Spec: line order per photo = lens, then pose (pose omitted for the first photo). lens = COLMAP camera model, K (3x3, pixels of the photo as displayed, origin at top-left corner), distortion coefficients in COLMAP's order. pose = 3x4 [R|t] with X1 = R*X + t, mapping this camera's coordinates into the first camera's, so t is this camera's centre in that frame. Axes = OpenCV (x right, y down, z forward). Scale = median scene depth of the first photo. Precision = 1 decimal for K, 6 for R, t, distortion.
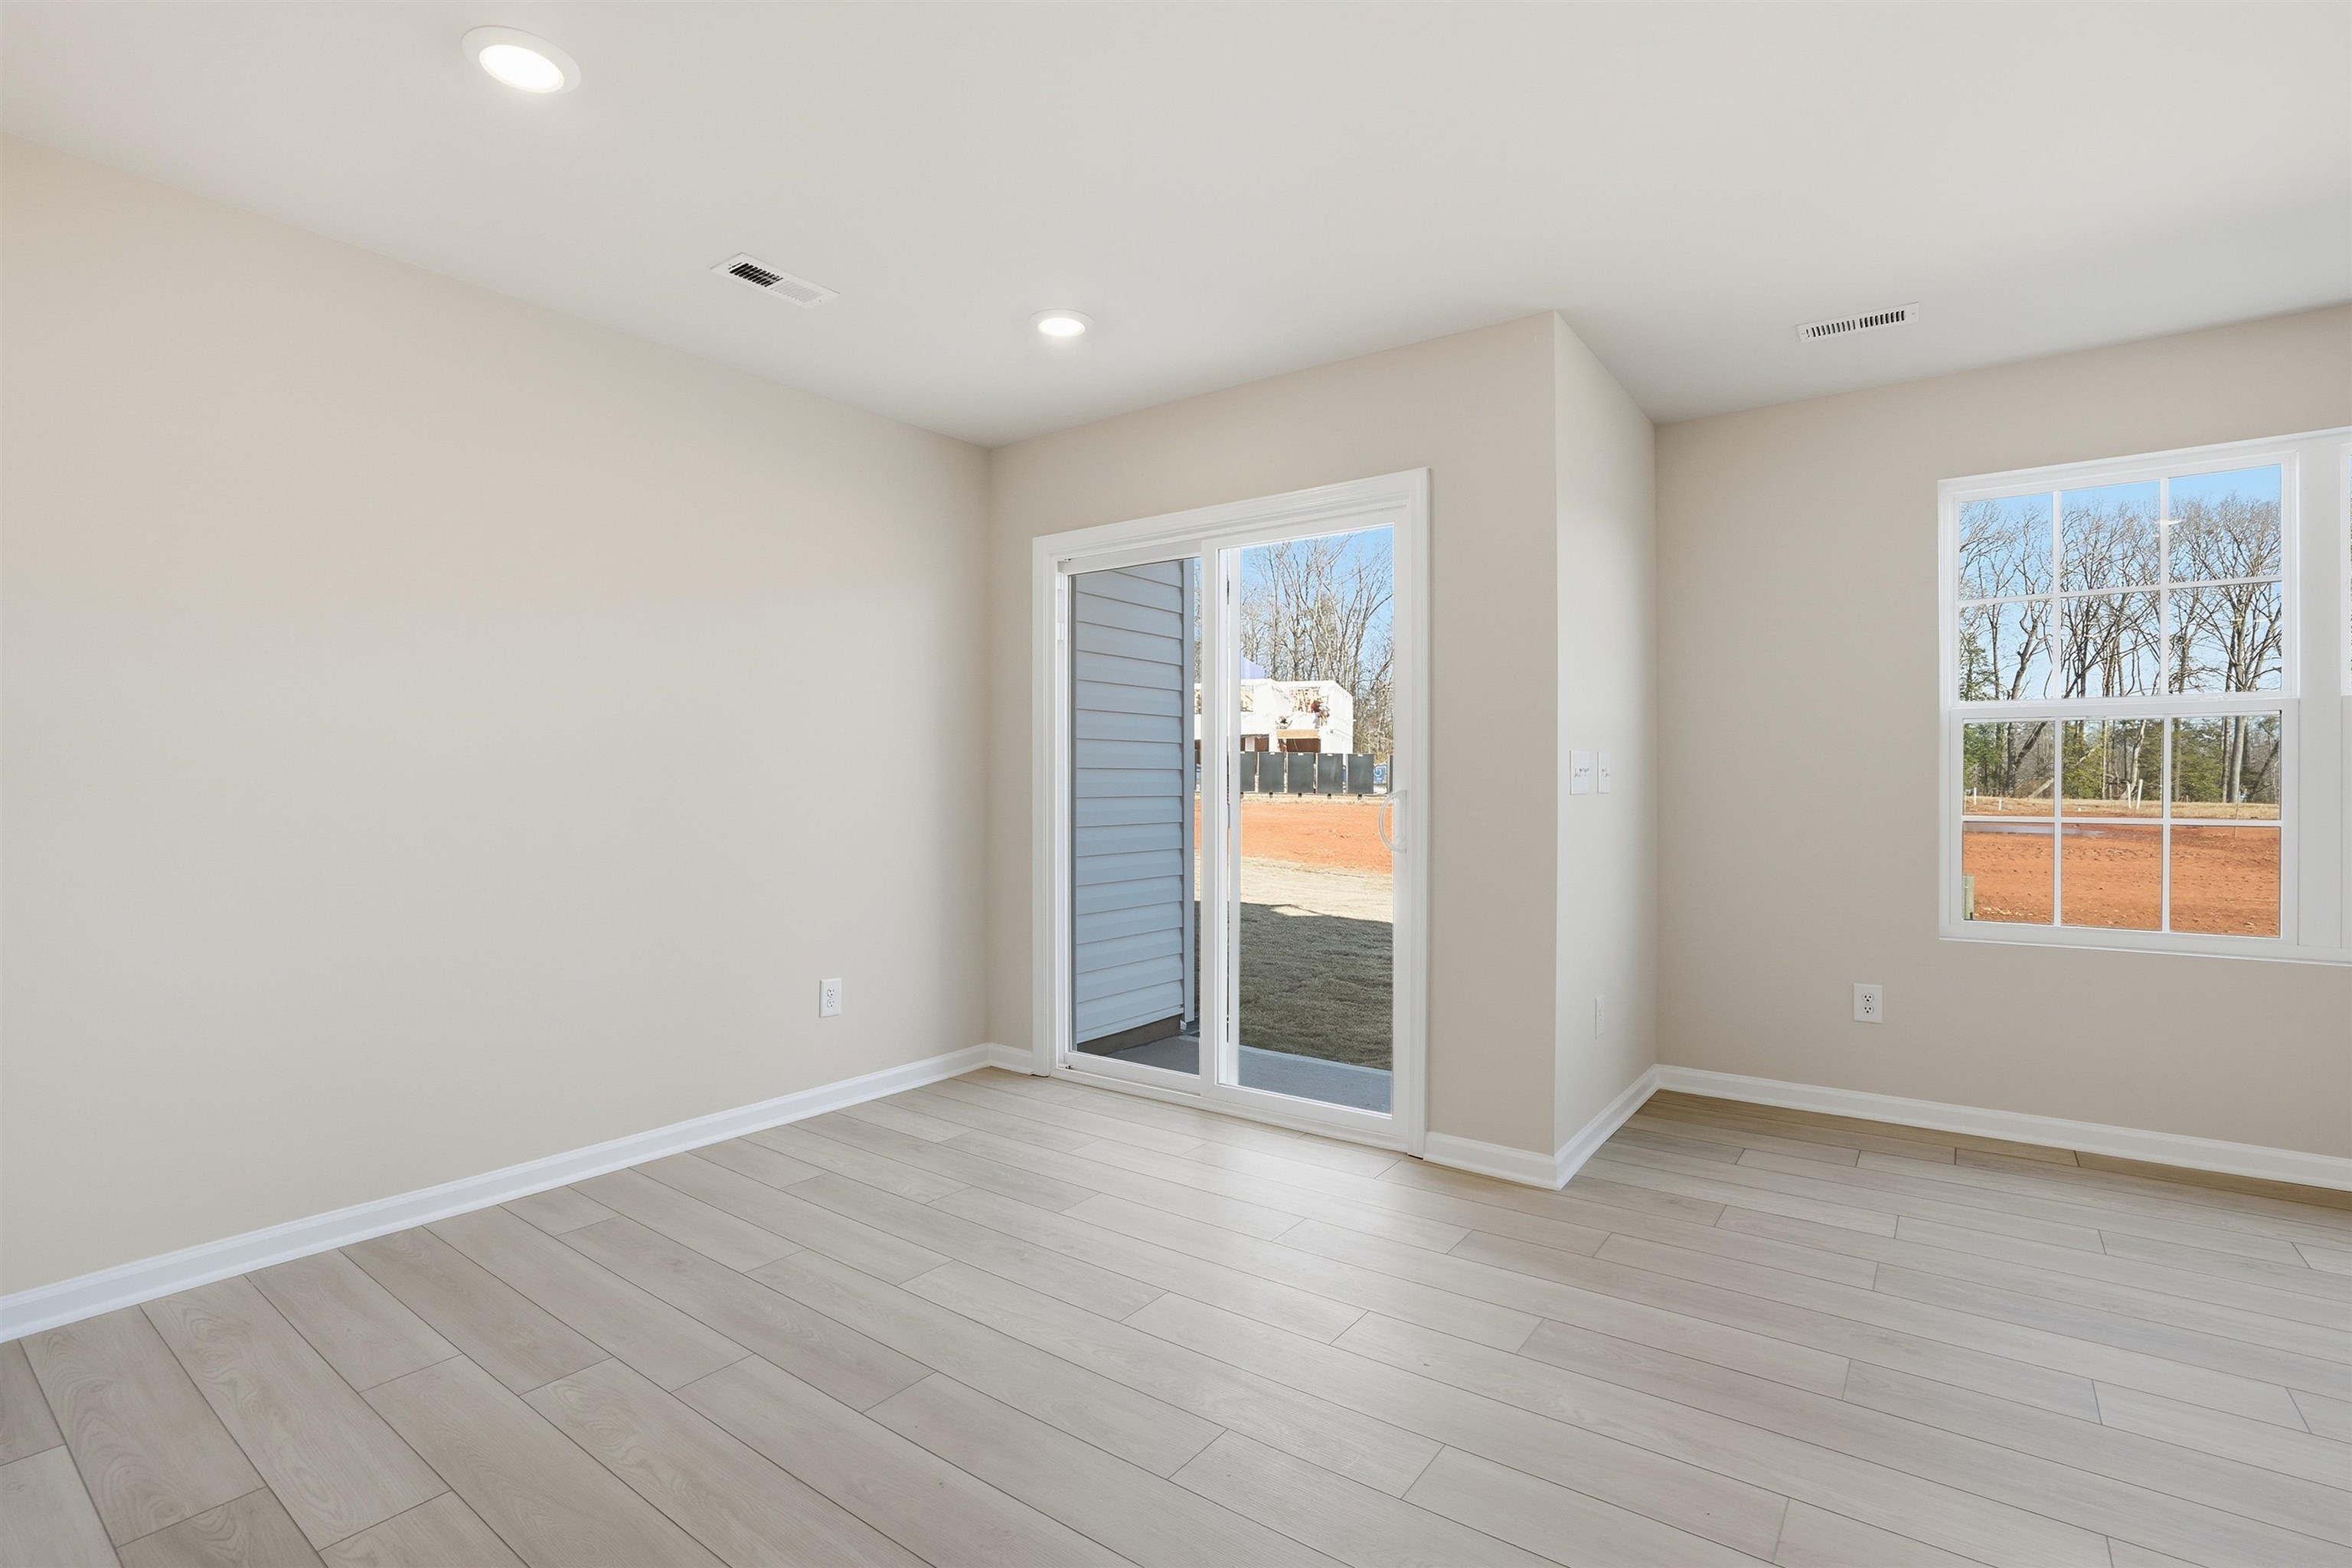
lens RADIAL K [[1094.6, 0, 1140.2], [0, 1094.6, 763.9], [0, 0, 1]] dist [-0.042058, 0.013939]
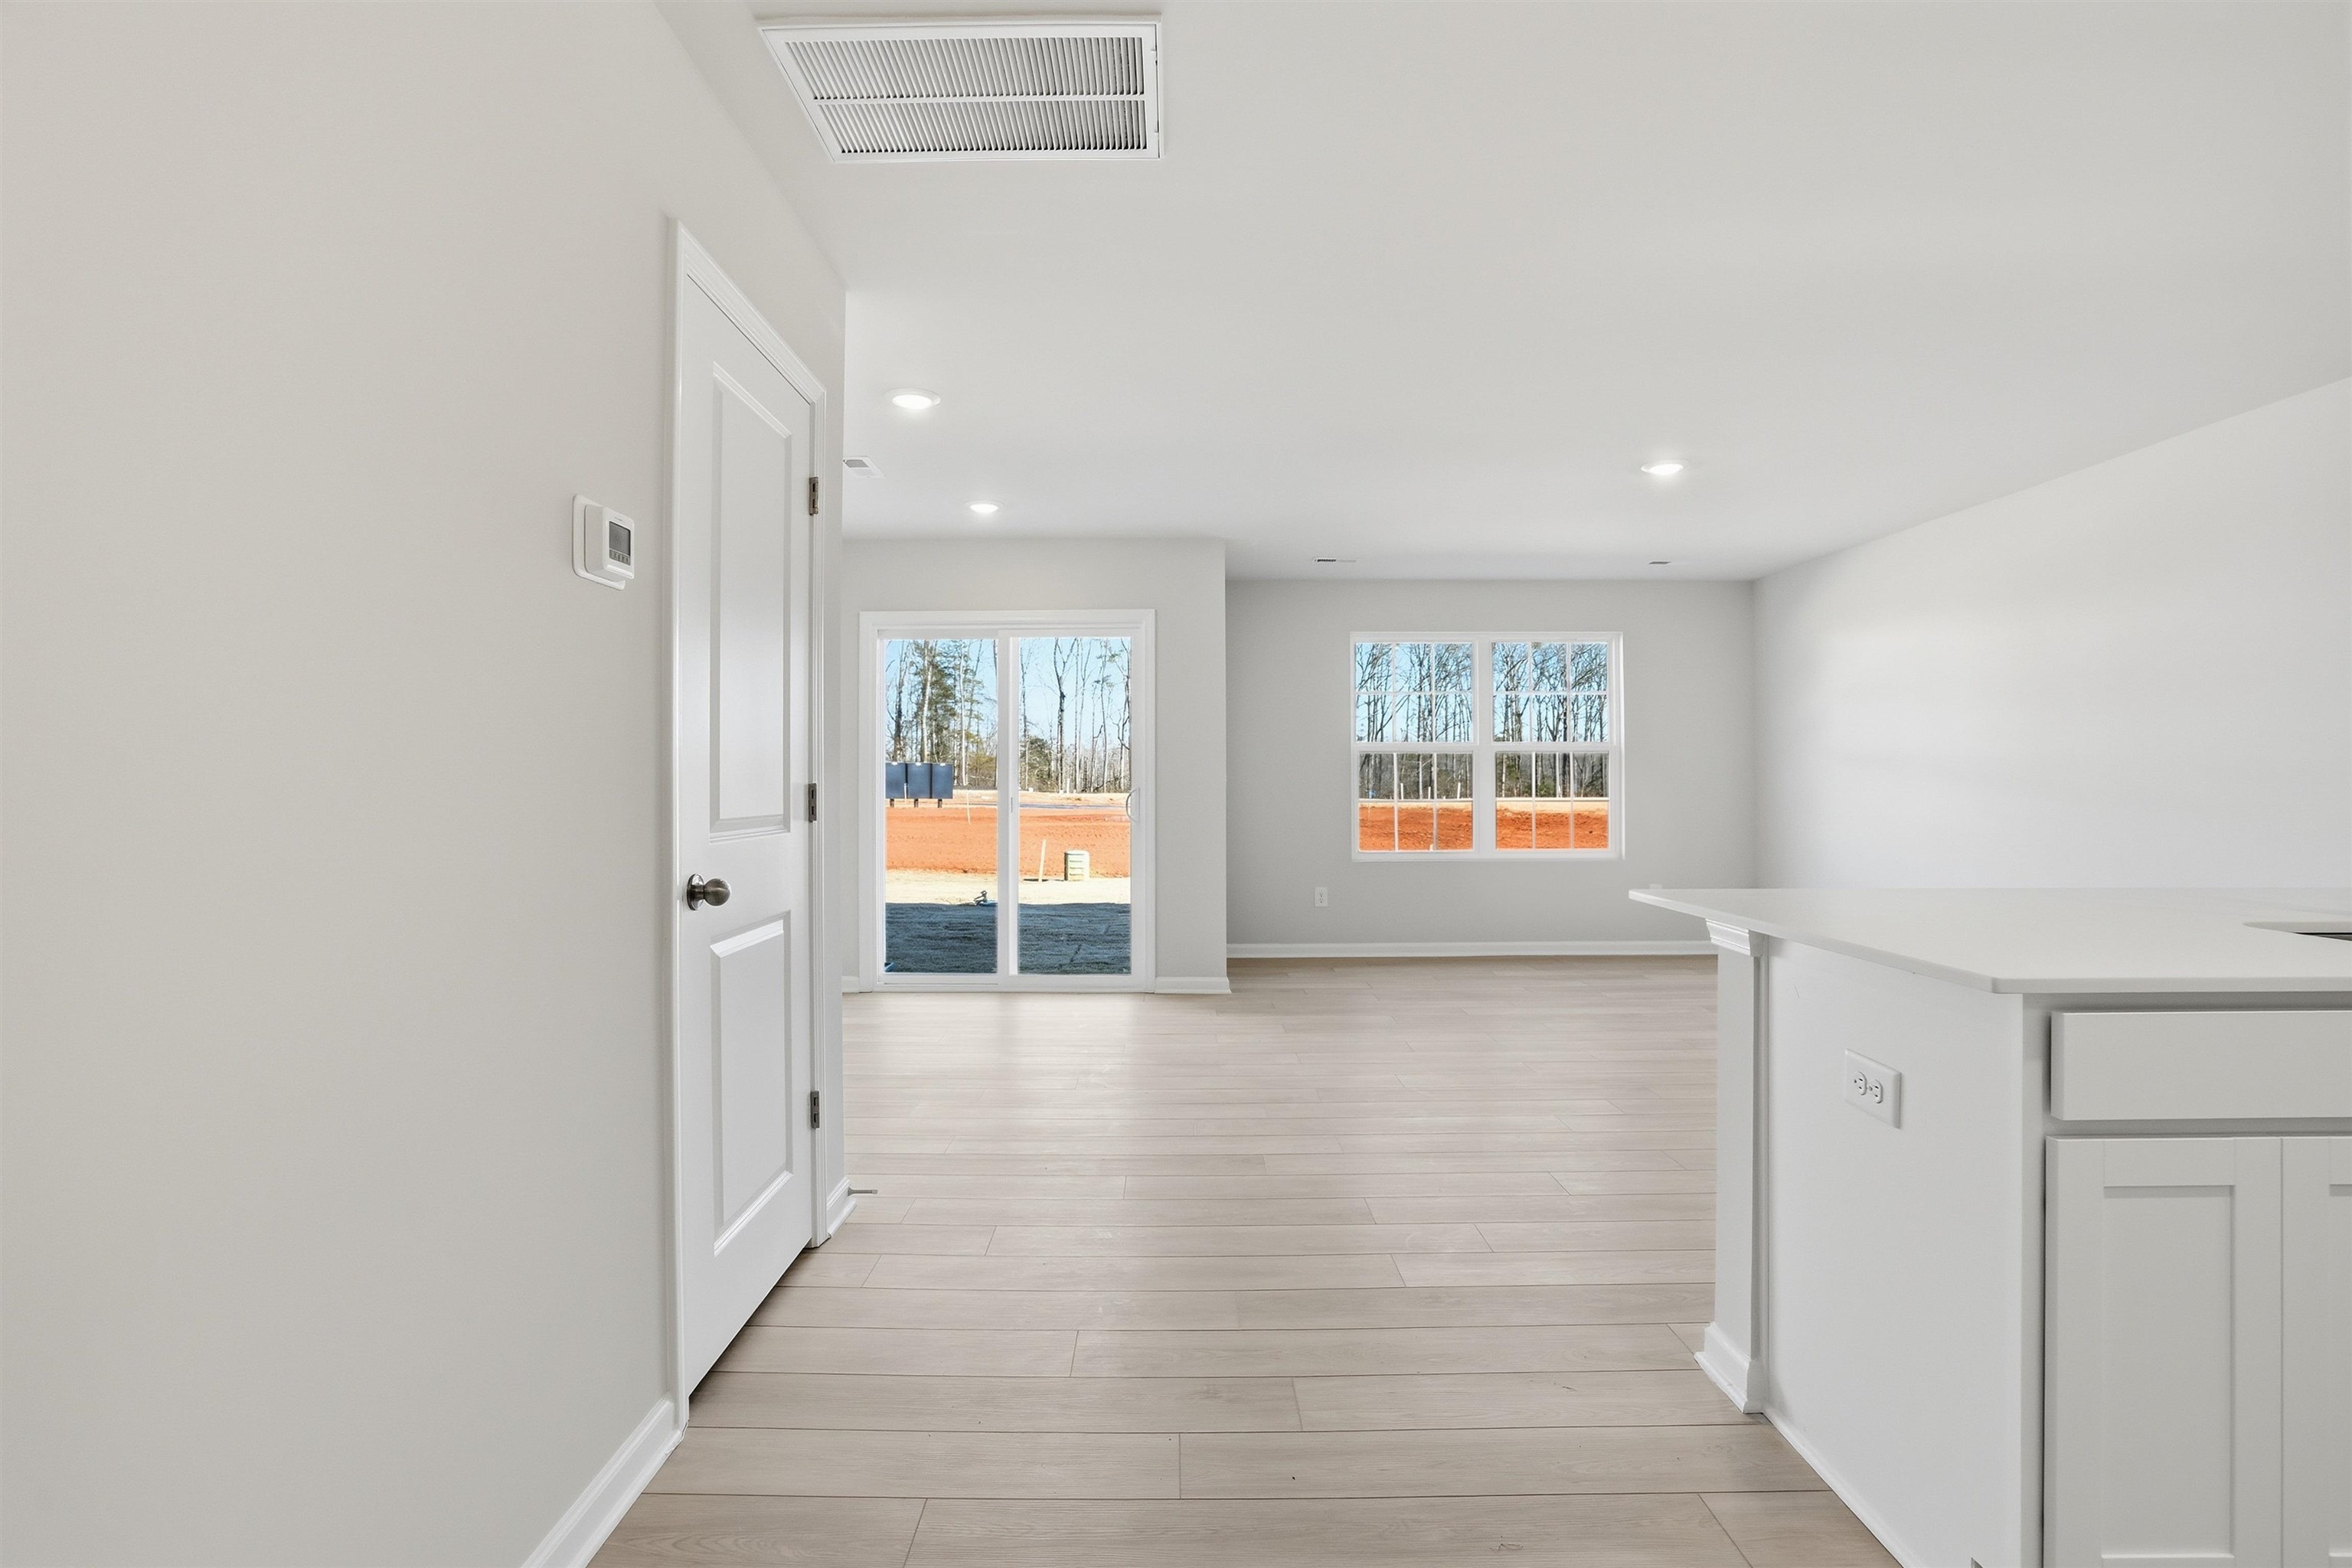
lens RADIAL K [[1094.6, 0, 1178.7], [0, 1094.6, 787.1], [0, 0, 1]] dist [-0.042058, 0.013939]
pose [[0.800668, -0.005989, 0.599079, -0.689475], [-0.007598, 0.999768, 0.020150, -0.014904], [-0.599061, -0.020685, 0.800436, -0.413766]]
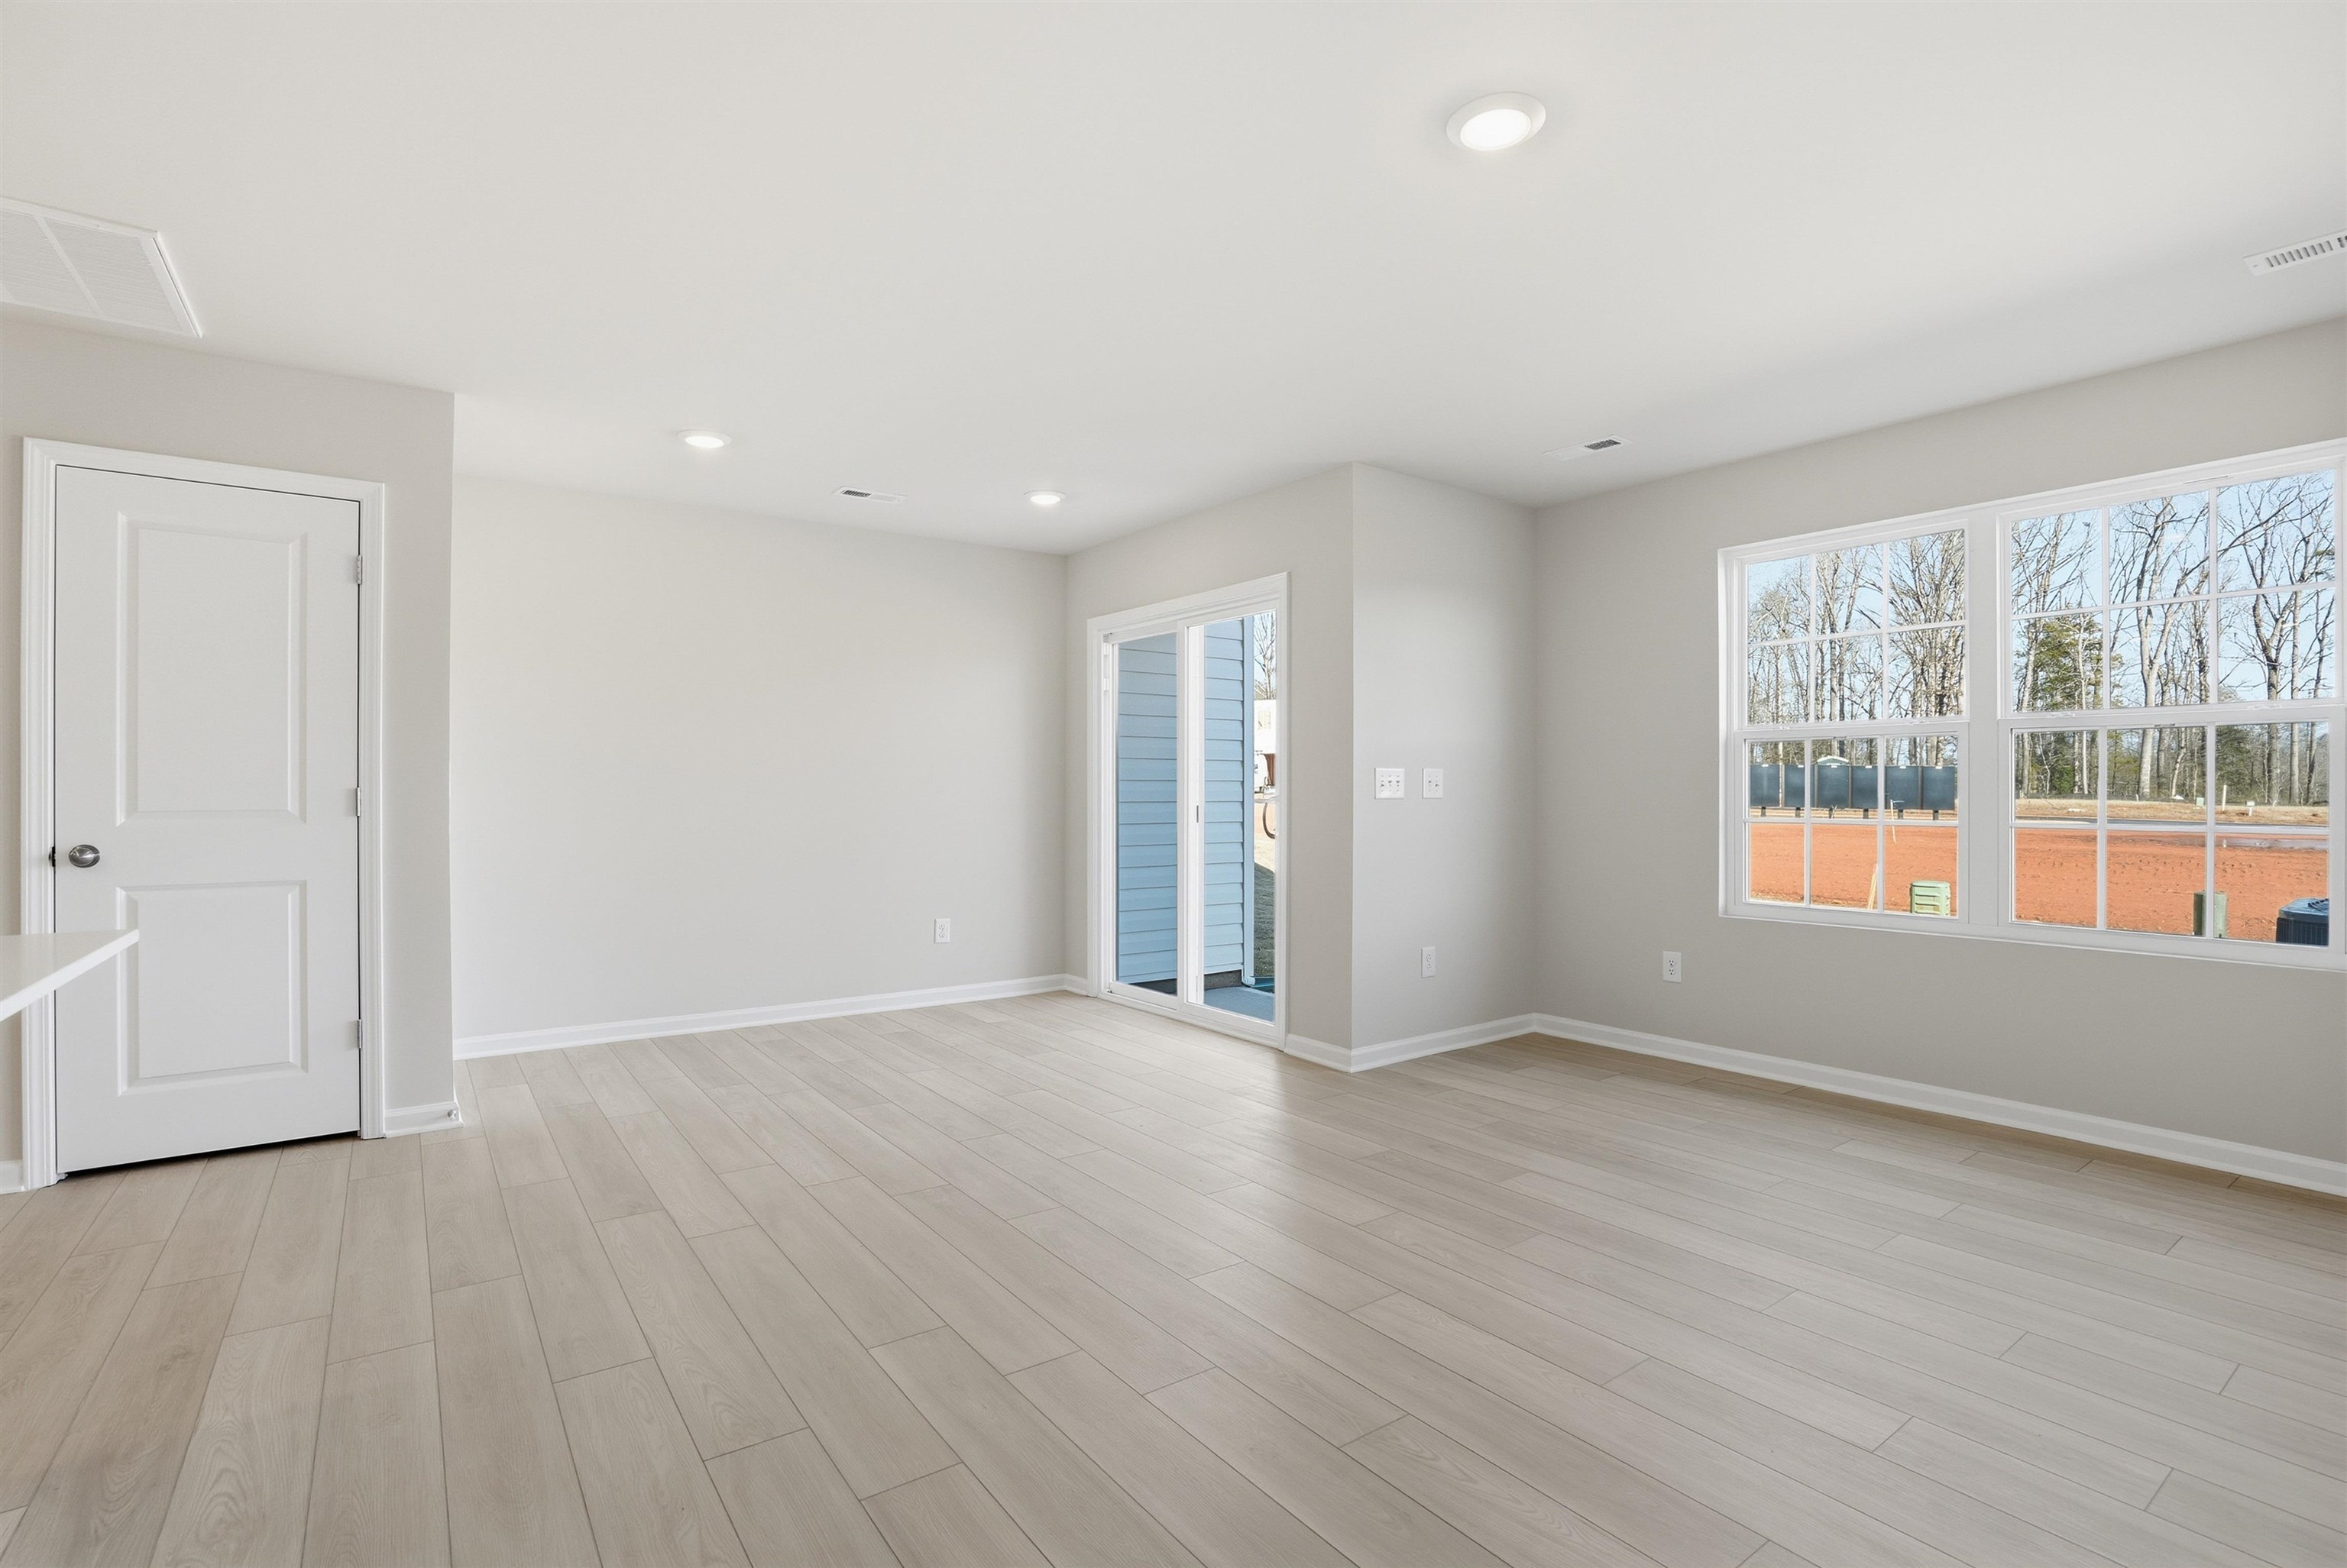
lens RADIAL K [[1092.1, 0, 1137.2], [0, 1092.1, 782.3], [0, 0, 1]] dist [-0.042058, 0.013939]
pose [[0.951438, -0.003974, -0.307816, 0.452039], [0.007148, 0.999932, 0.009183, -0.009048], [0.307758, -0.010937, 0.951402, -0.378229]]
